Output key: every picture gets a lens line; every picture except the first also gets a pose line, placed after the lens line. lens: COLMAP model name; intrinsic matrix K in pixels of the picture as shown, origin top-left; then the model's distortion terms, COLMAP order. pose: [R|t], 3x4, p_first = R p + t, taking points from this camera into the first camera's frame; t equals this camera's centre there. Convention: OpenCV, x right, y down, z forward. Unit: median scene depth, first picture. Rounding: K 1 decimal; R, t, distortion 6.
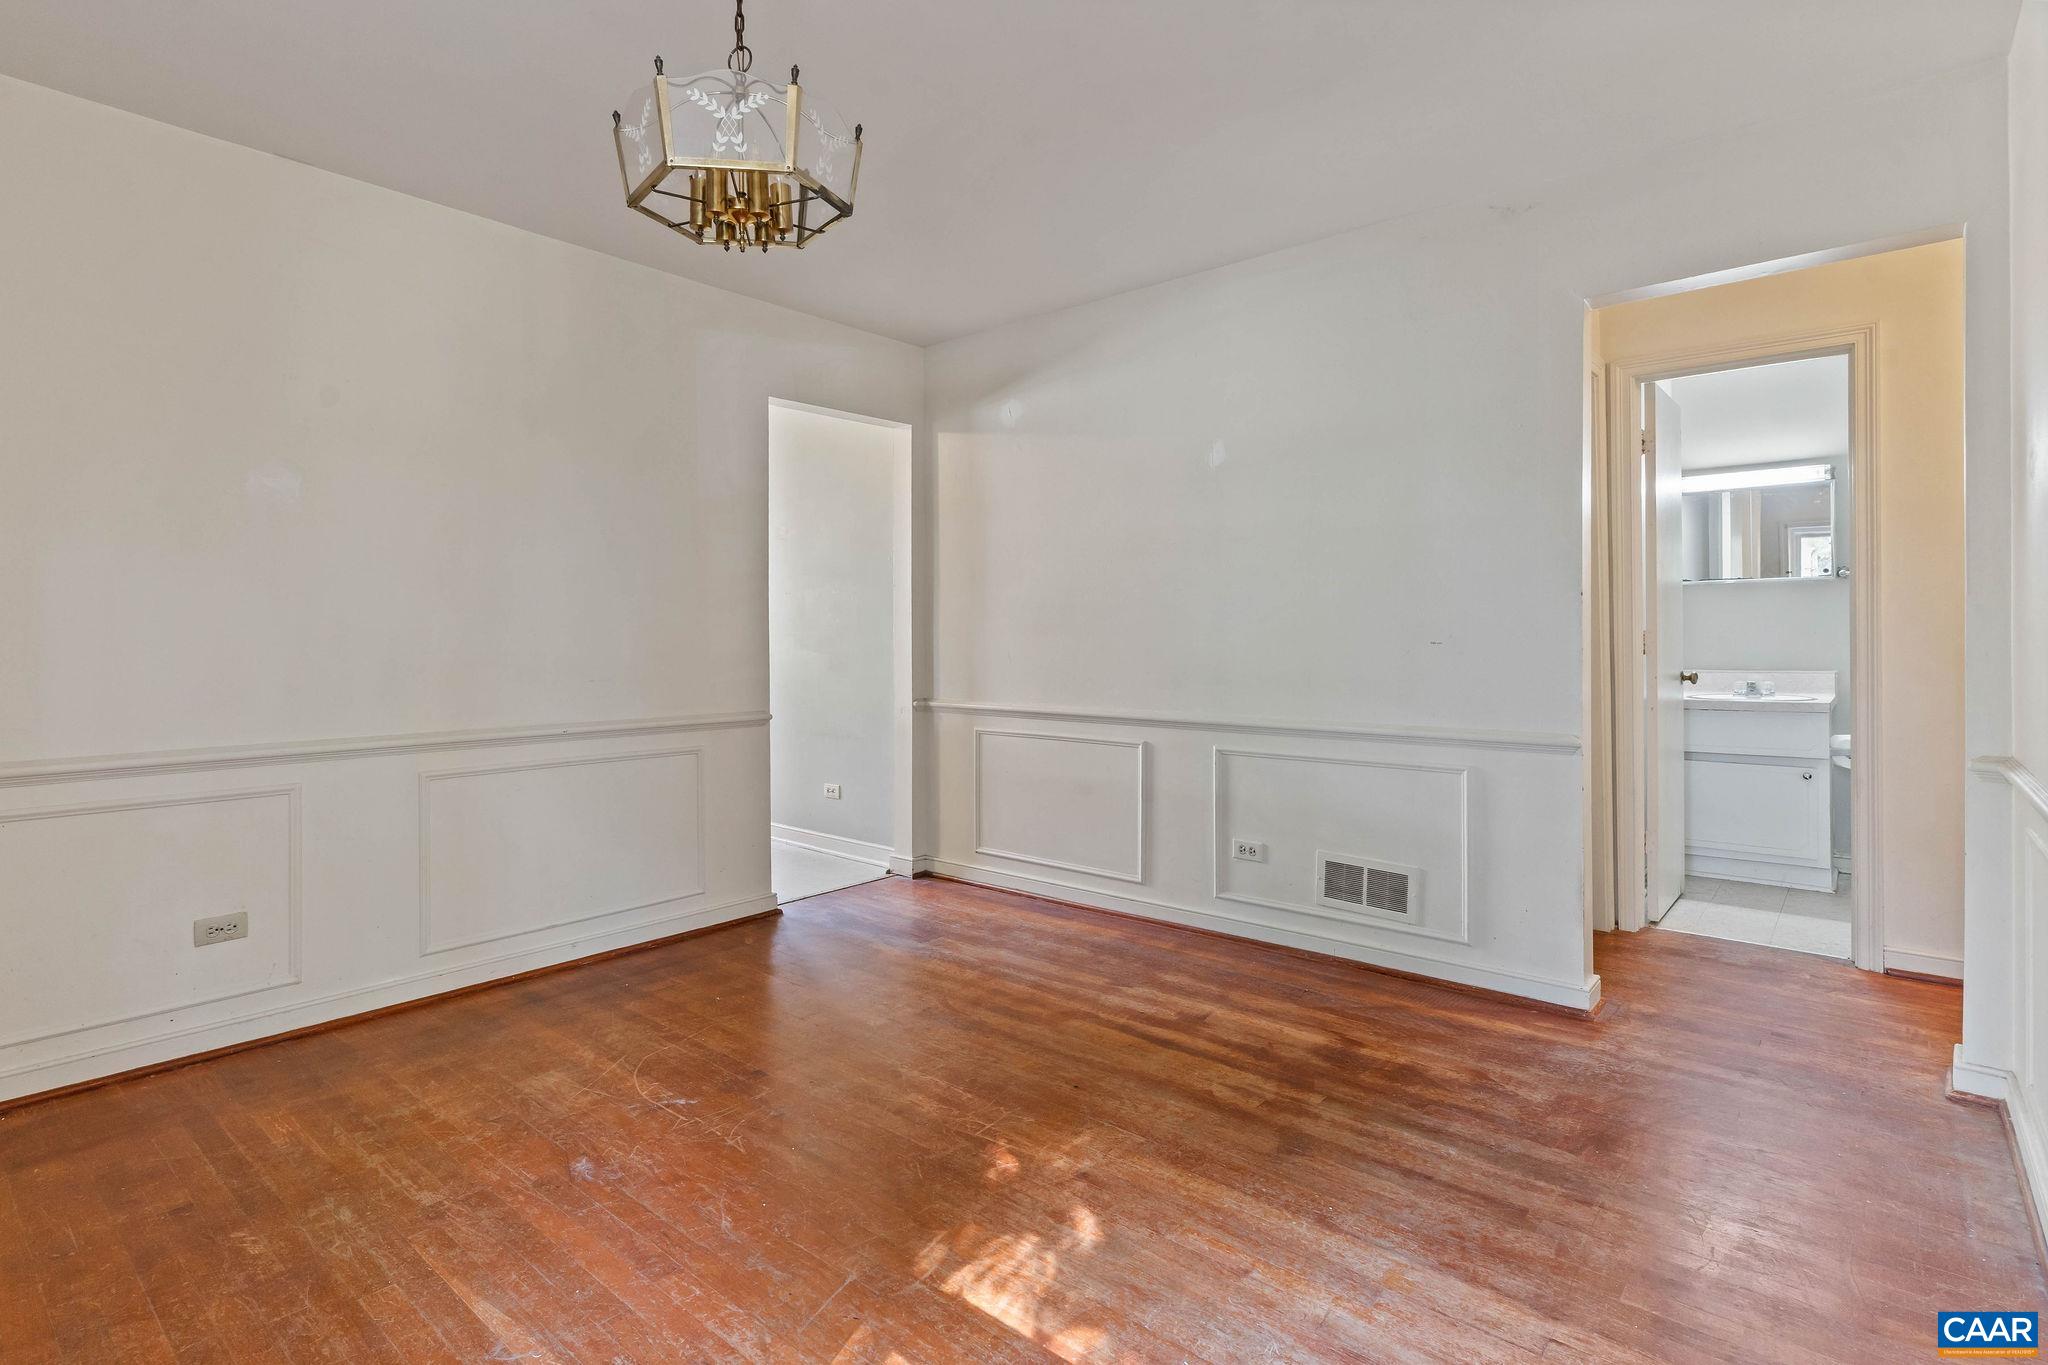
lens RADIAL K [[988.8, 0, 1012.4], [0, 988.8, 644.4], [0, 0, 1]] dist [-0.000620, 0.000125]
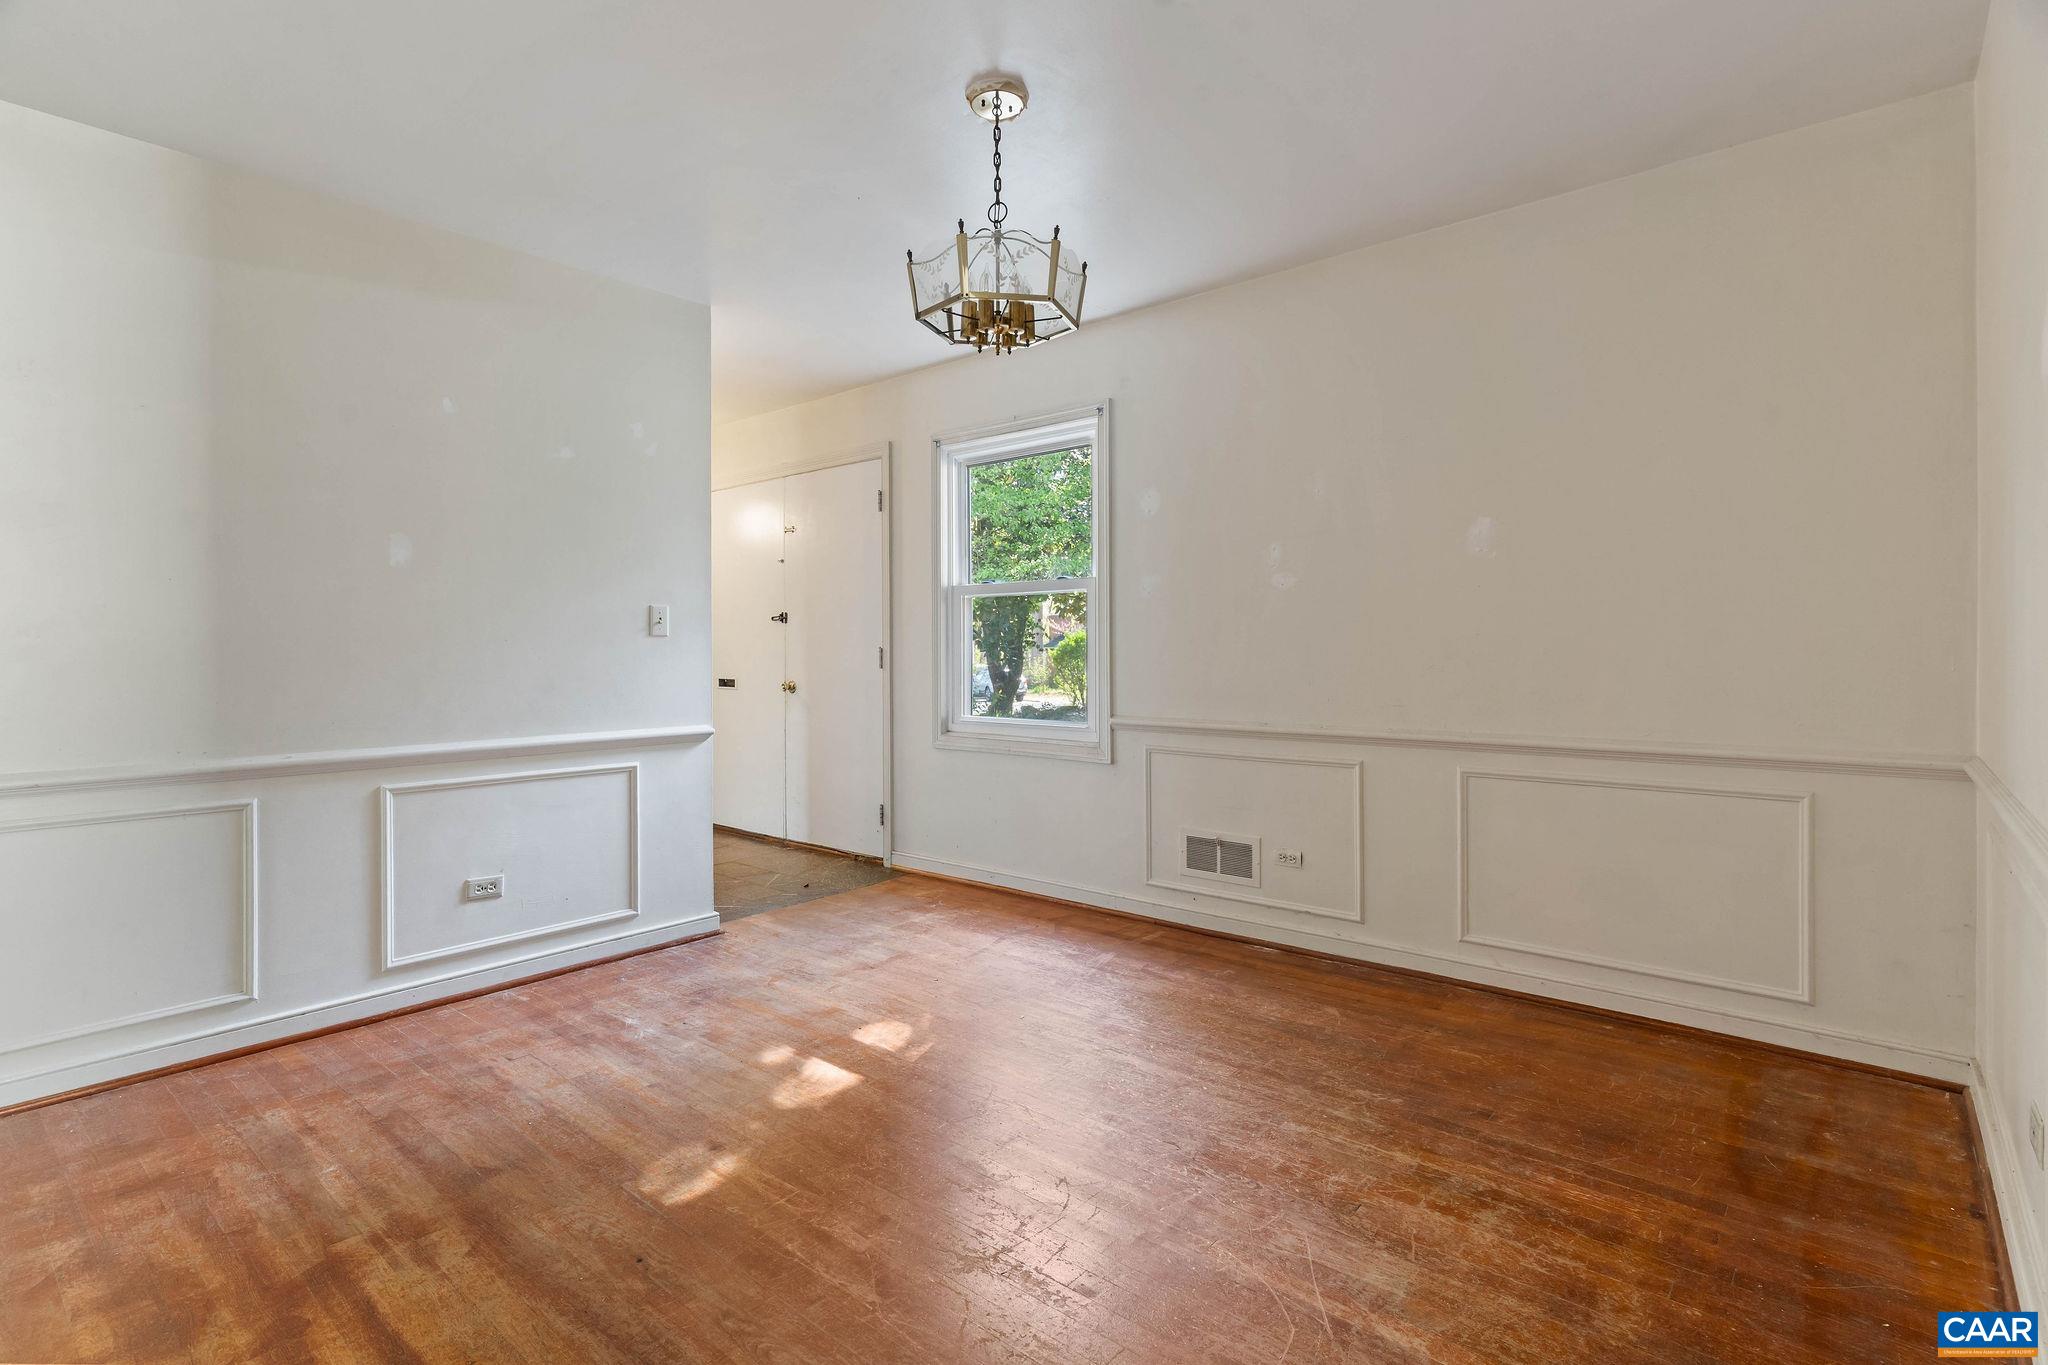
lens RADIAL K [[988.8, 0, 1012.4], [0, 988.8, 644.4], [0, 0, 1]] dist [-0.000620, 0.000125]
pose [[-0.999861, 0.011278, 0.012269, -0.258559], [0.011348, 0.999920, 0.005668, -0.012554], [-0.012204, 0.005806, -0.999909, 1.974054]]
